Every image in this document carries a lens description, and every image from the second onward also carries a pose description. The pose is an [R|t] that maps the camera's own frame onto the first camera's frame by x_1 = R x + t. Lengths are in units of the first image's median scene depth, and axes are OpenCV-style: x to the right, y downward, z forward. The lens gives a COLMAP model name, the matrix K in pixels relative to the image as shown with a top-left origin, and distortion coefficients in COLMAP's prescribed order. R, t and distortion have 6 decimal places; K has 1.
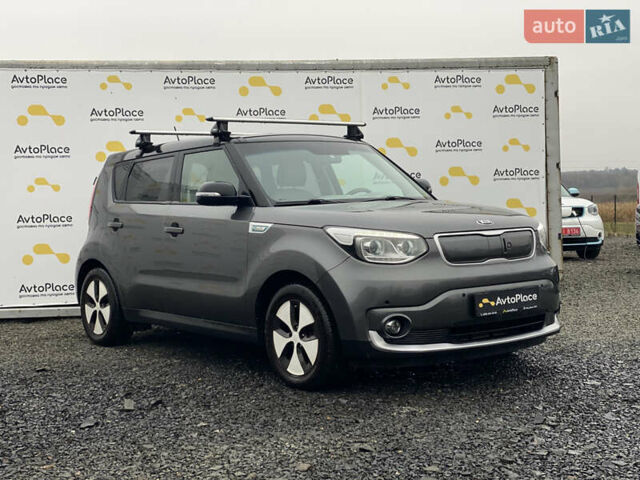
lens RADIAL K [[948.7, 0, 319.0], [0, 948.7, 237.1], [0, 0, 1]] dist [0.131591, 0.000000]
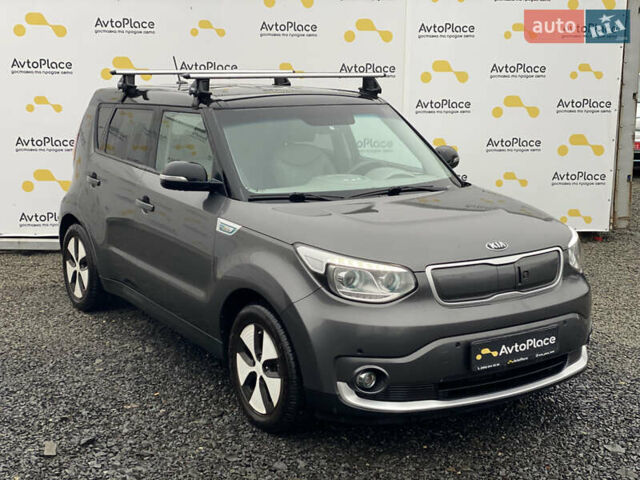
lens RADIAL K [[948.7, 0, 321.9], [0, 948.7, 242.3], [0, 0, 1]] dist [0.131591, 0.000000]
pose [[0.995096, 0.054009, -0.082862, 0.091248], [-0.040162, 0.986219, 0.160499, -0.136798], [0.090388, -0.156384, 0.983552, 0.191998]]
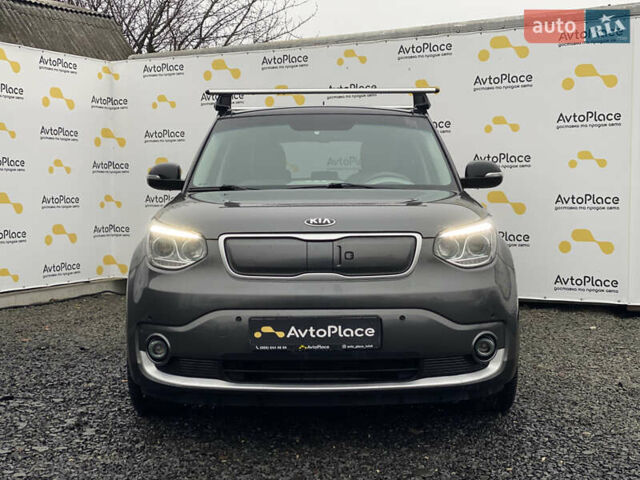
lens RADIAL K [[948.7, 0, 318.4], [0, 948.7, 235.5], [0, 0, 1]] dist [0.131591, 0.000000]
pose [[0.776530, 0.053281, -0.627824, 0.606789], [-0.040481, 0.998578, 0.034677, -0.029146], [0.628779, -0.001513, 0.777582, 0.425518]]
